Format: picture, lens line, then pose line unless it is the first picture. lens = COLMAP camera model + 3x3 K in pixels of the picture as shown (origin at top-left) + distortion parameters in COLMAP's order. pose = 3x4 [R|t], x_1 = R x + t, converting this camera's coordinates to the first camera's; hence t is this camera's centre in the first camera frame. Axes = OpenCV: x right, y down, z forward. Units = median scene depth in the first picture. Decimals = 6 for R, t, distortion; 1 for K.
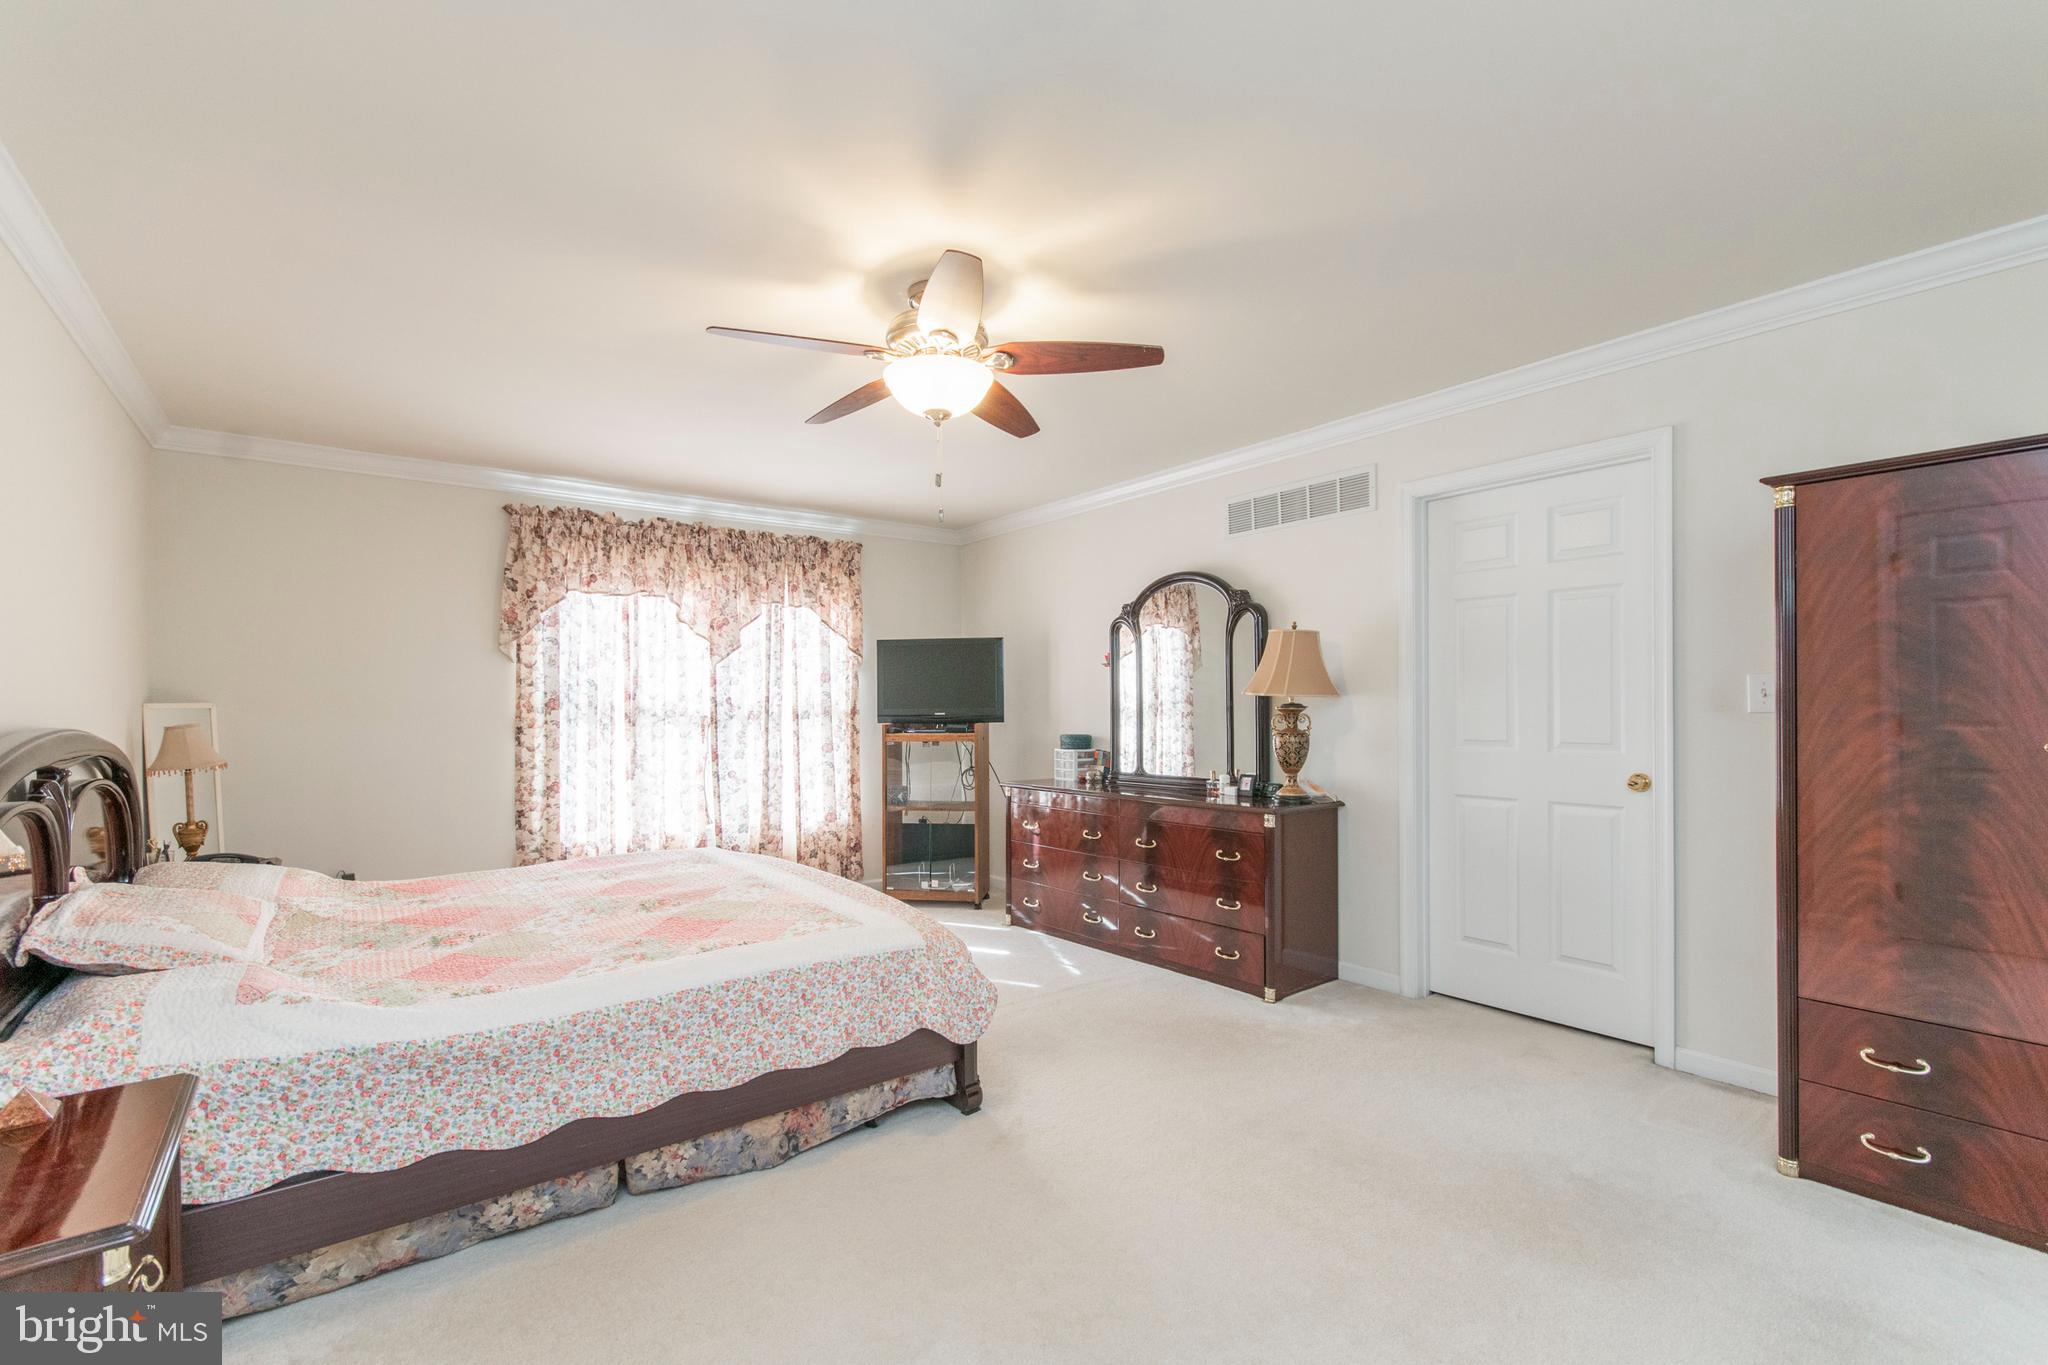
lens RADIAL K [[906.7, 0, 1013.5], [0, 906.7, 699.0], [0, 0, 1]] dist [-0.004811, 0.000282]
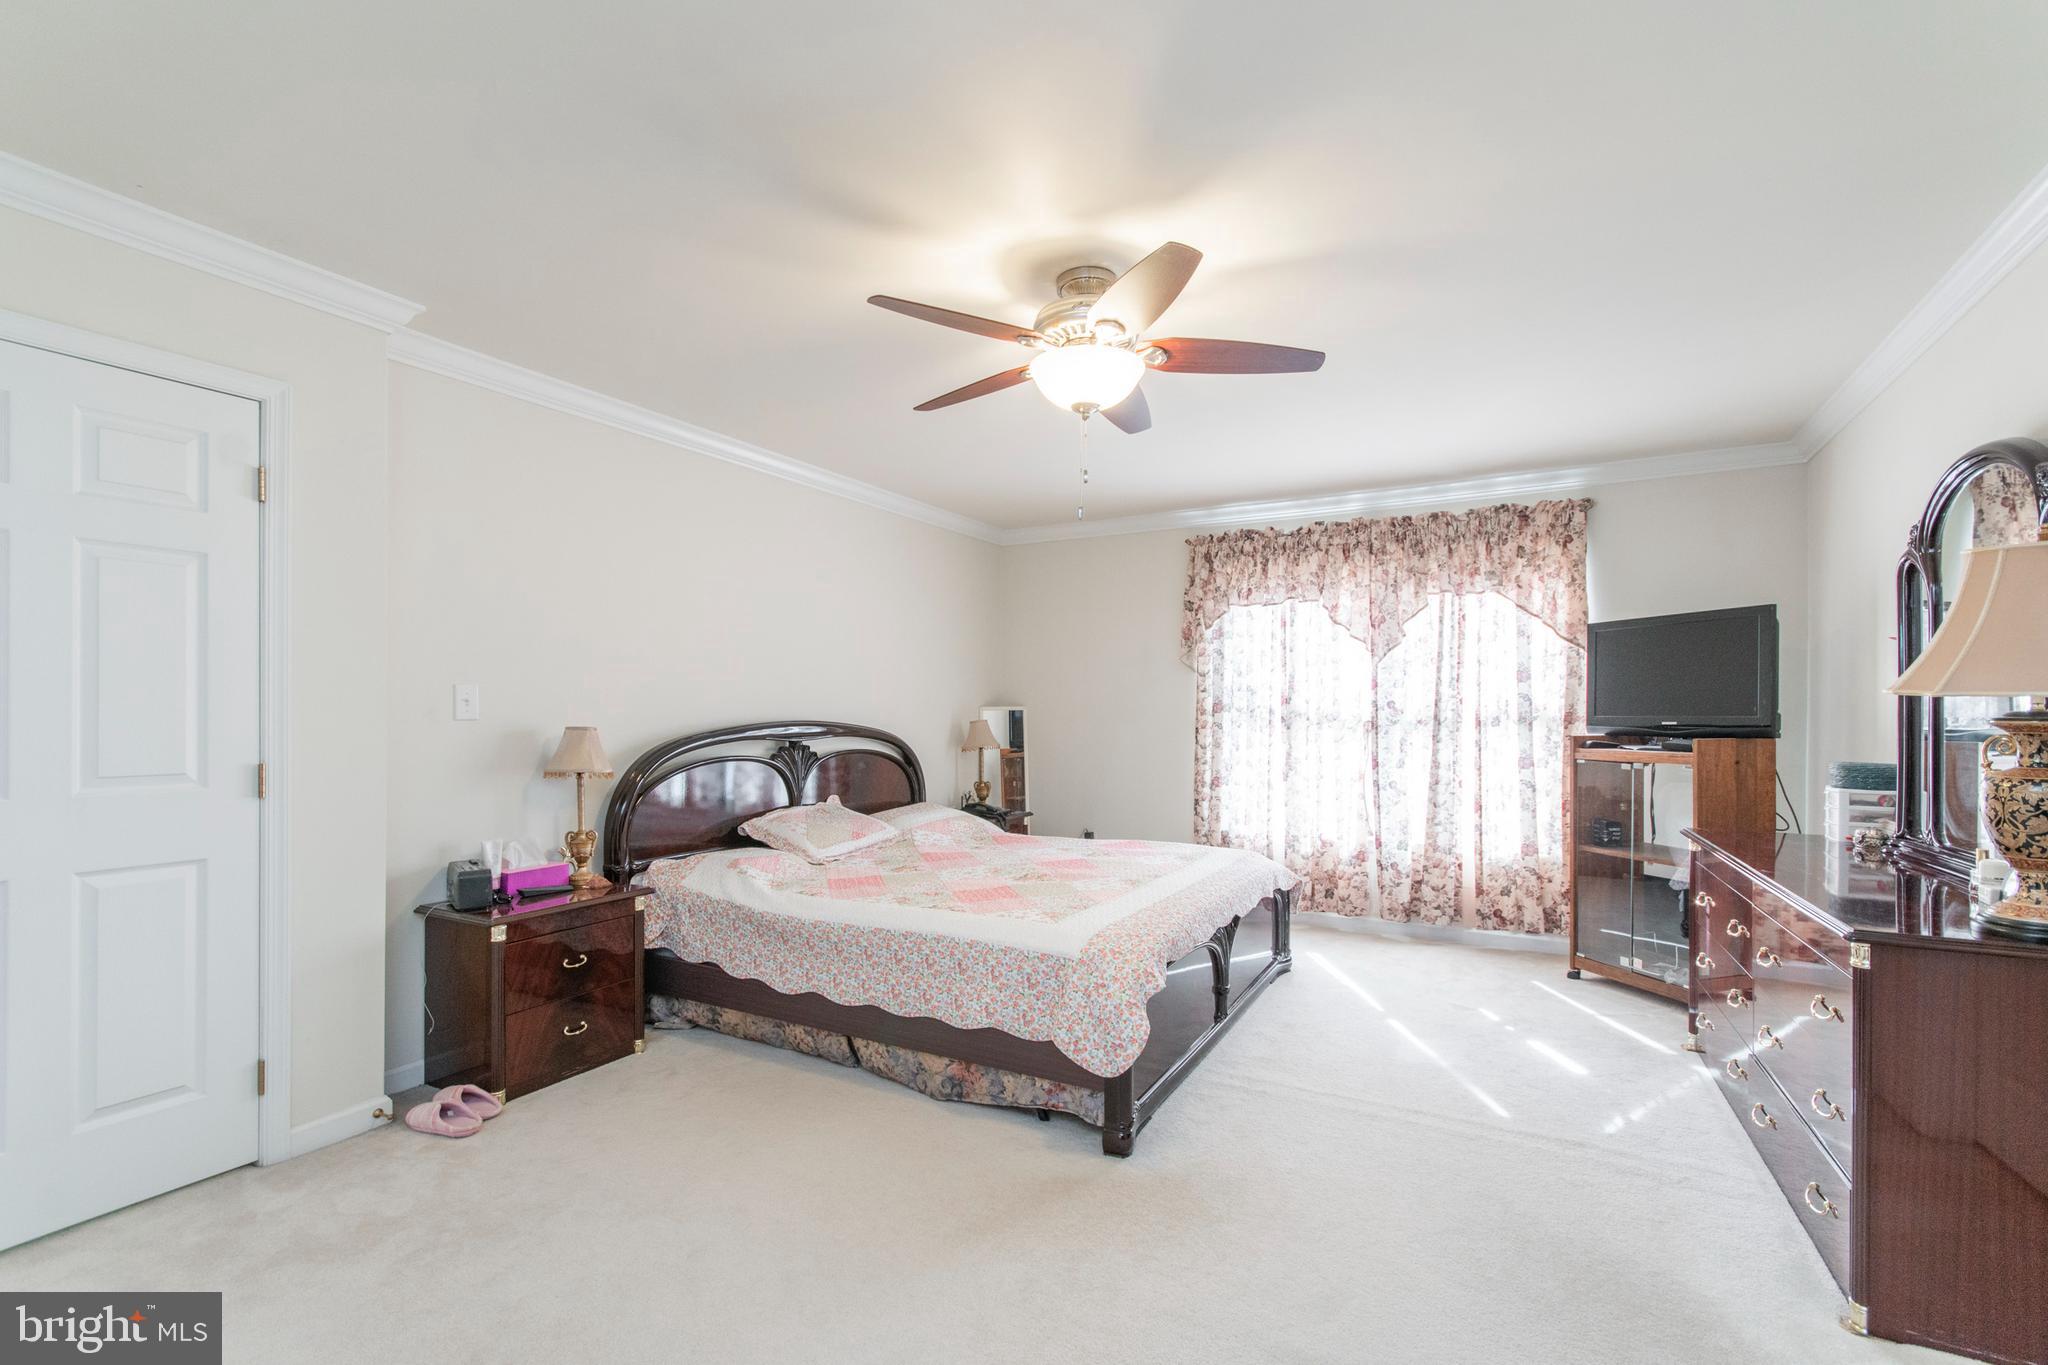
lens RADIAL K [[906.7, 0, 988.0], [0, 906.7, 707.0], [0, 0, 1]] dist [-0.004811, 0.000282]
pose [[0.384078, 0.003037, -0.923296, 0.405469], [0.003928, 0.999980, 0.004924, -0.002100], [0.923292, -0.005518, 0.384059, 0.286645]]
